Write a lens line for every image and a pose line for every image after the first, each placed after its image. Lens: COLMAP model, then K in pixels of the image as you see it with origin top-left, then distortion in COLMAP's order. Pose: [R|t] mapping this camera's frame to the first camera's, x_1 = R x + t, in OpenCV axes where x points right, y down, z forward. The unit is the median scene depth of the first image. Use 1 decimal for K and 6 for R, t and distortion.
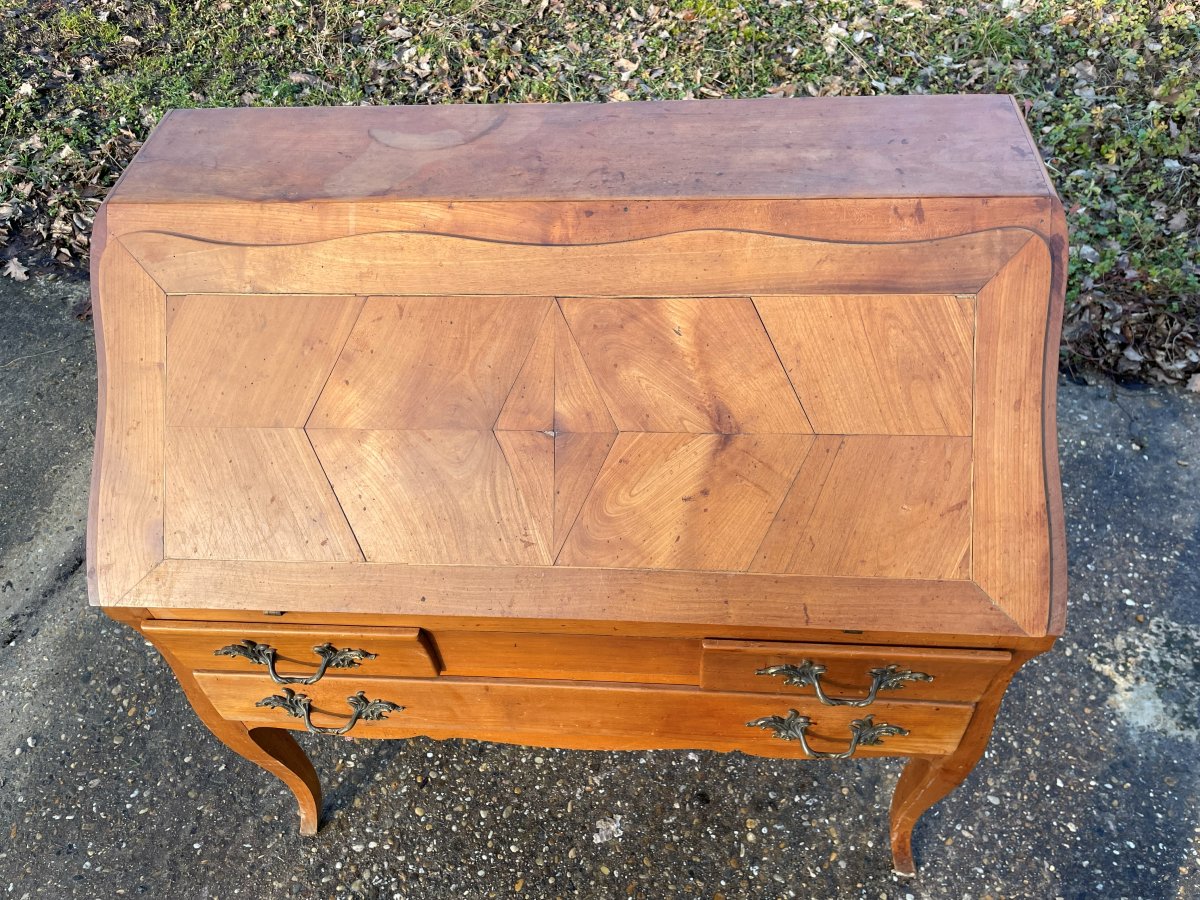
lens RADIAL K [[900.5, 0, 600.0], [0, 900.5, 450.0], [0, 0, 1]] dist [0.083505, -0.123080]
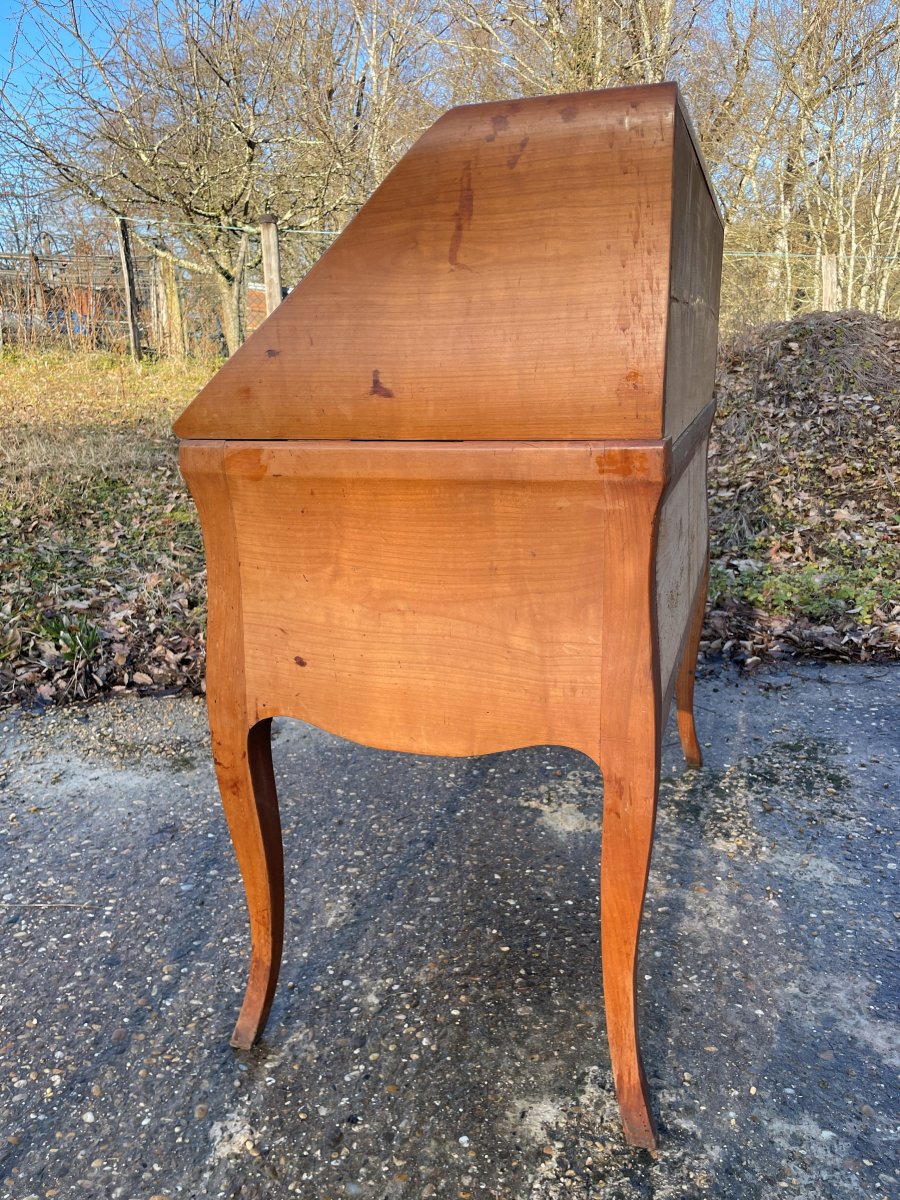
lens RADIAL K [[902.9, 0, 444.2], [0, 902.9, 603.7], [0, 0, 1]] dist [0.086079, -0.133911]
pose [[0.952552, -0.049468, 0.300329, 0.165579], [0.204981, 0.833665, -0.512821, 0.596780], [-0.225005, 0.550051, 0.804249, 0.061720]]
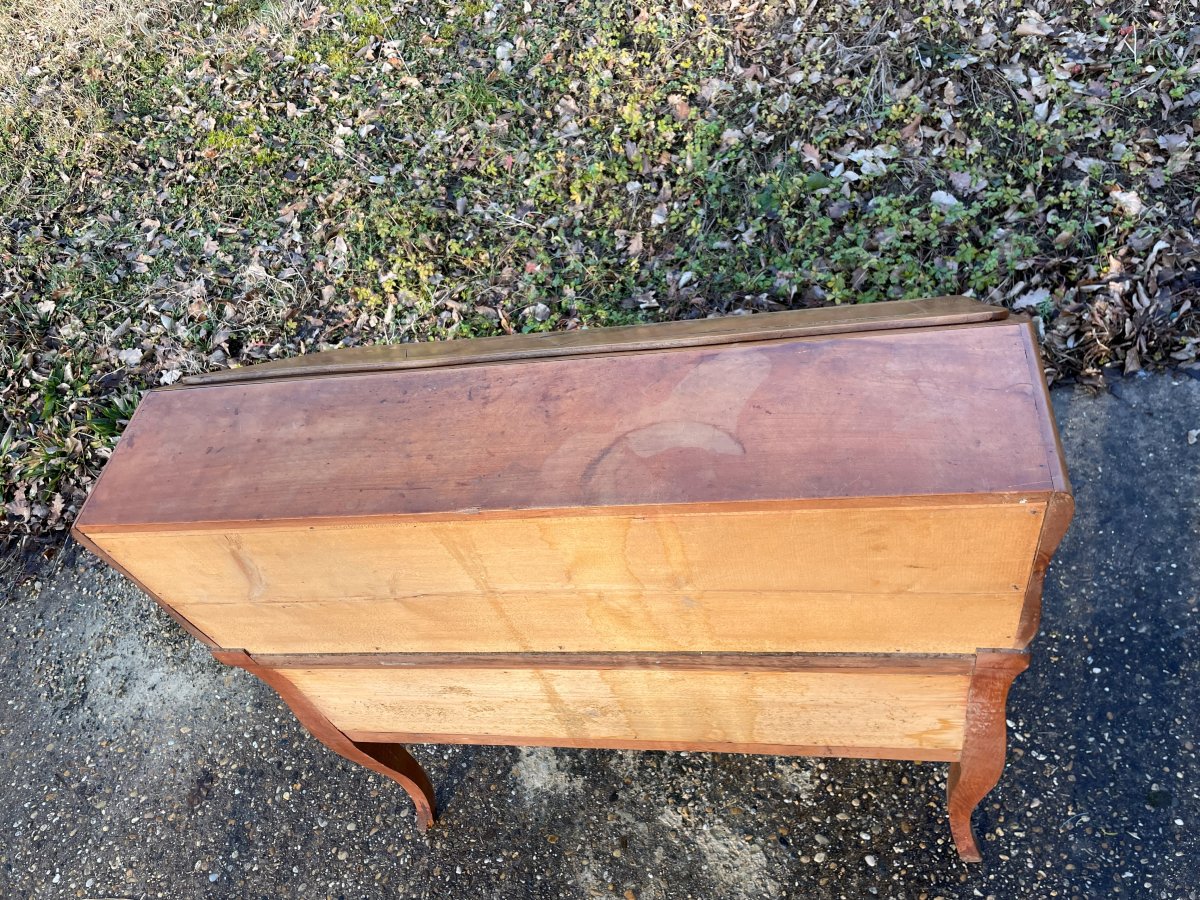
lens RADIAL K [[902.9, 0, 580.4], [0, 902.9, 452.1], [0, 0, 1]] dist [0.086079, -0.133911]
pose [[0.952919, -0.301985, 0.027388, 0.749861], [0.301622, 0.953283, 0.016639, -0.090362], [-0.031133, -0.007595, 0.999486, -0.105566]]
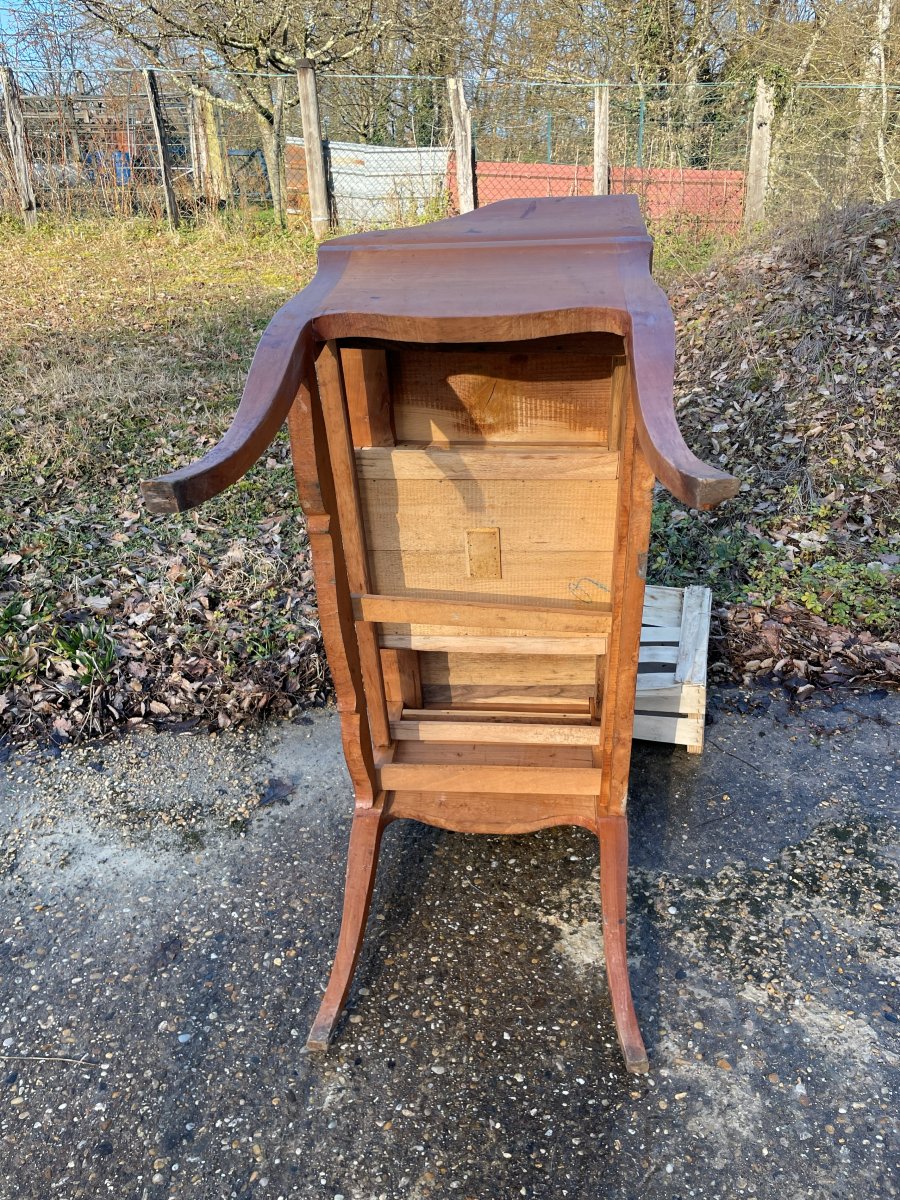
lens RADIAL K [[900.5, 0, 450.0], [0, 900.5, 600.0], [0, 0, 1]] dist [0.083505, -0.123080]
pose [[0.968095, -0.099784, 0.229859, 0.273033], [0.183605, 0.906718, -0.379674, 0.297357], [-0.170532, 0.409764, 0.896110, -0.001784]]
